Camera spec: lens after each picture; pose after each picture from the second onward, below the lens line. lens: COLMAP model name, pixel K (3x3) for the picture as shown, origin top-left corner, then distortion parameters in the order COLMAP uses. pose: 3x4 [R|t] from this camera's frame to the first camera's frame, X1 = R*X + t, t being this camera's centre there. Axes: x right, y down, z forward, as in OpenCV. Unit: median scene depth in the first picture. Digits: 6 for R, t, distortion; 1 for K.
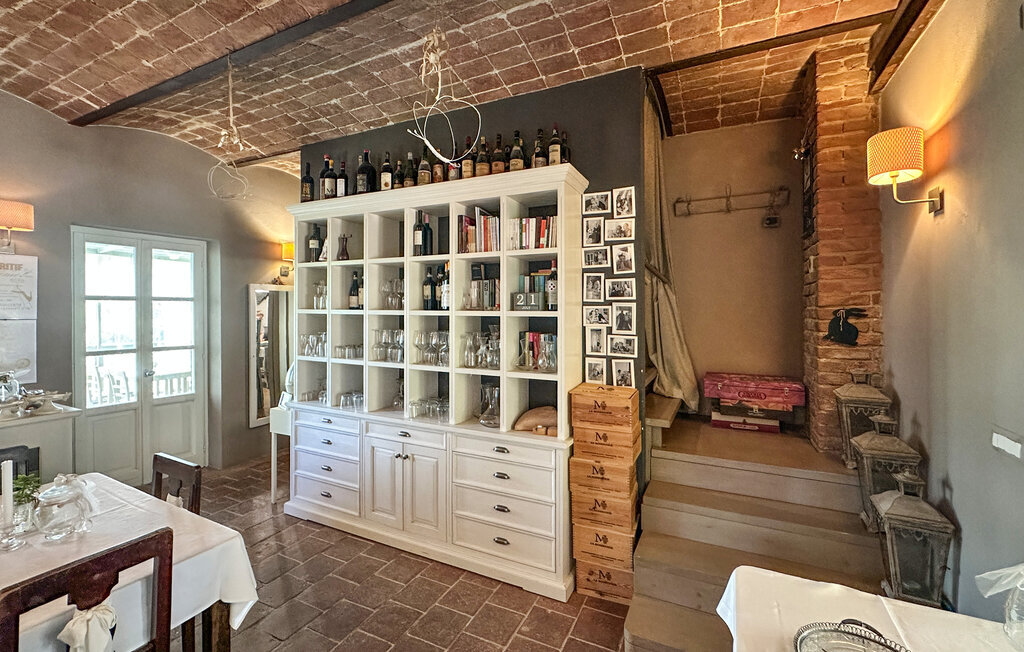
lens RADIAL K [[438.5, 0, 512.2], [0, 438.5, 314.1], [0, 0, 1]] dist [-0.001113, -0.000160]
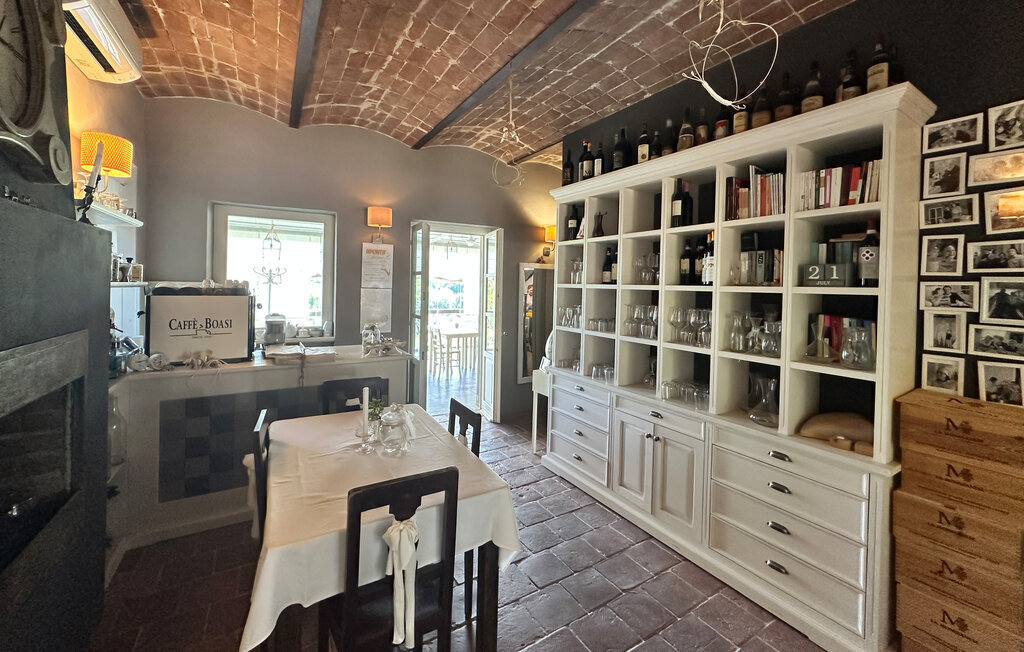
lens RADIAL K [[410.5, 0, 512.4], [0, 410.5, 291.5], [0, 0, 1]] dist [-0.000793, 0.000045]
pose [[0.849586, 0.021643, -0.527007, -0.049092], [-0.024085, 0.999707, 0.002229, 0.011480], [0.526901, 0.010799, 0.849858, 0.075873]]
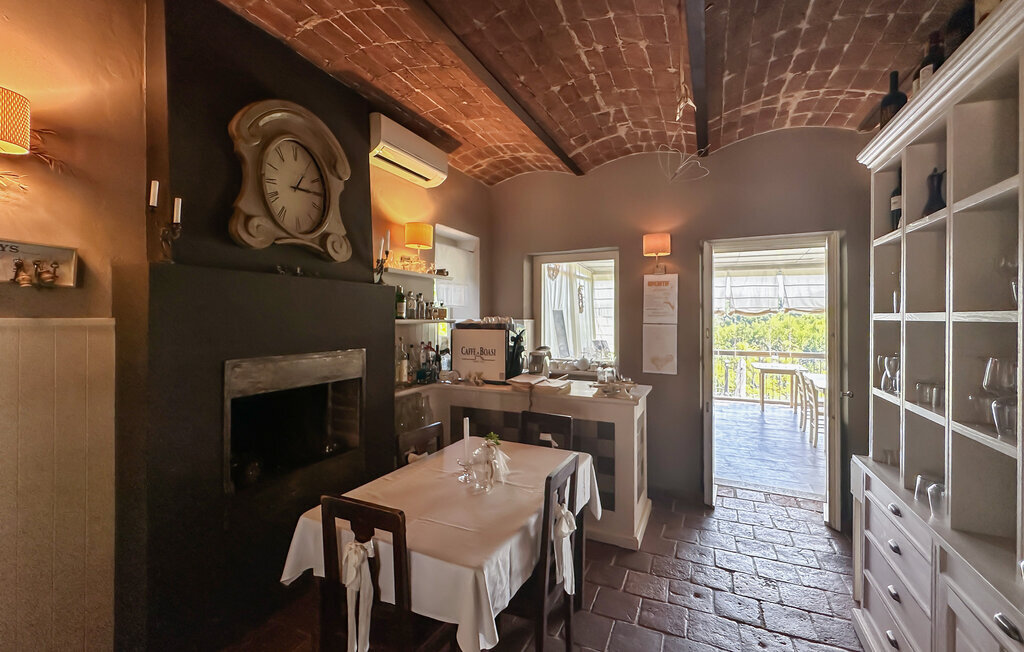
lens RADIAL K [[424.9, 0, 516.1], [0, 424.9, 318.1], [0, 0, 1]] dist [-0.001301, -0.000103]
pose [[0.046645, -0.002126, -0.998909, 0.117964], [-0.017639, 0.999840, -0.002951, 0.007902], [0.998756, 0.017758, 0.046600, 0.566137]]
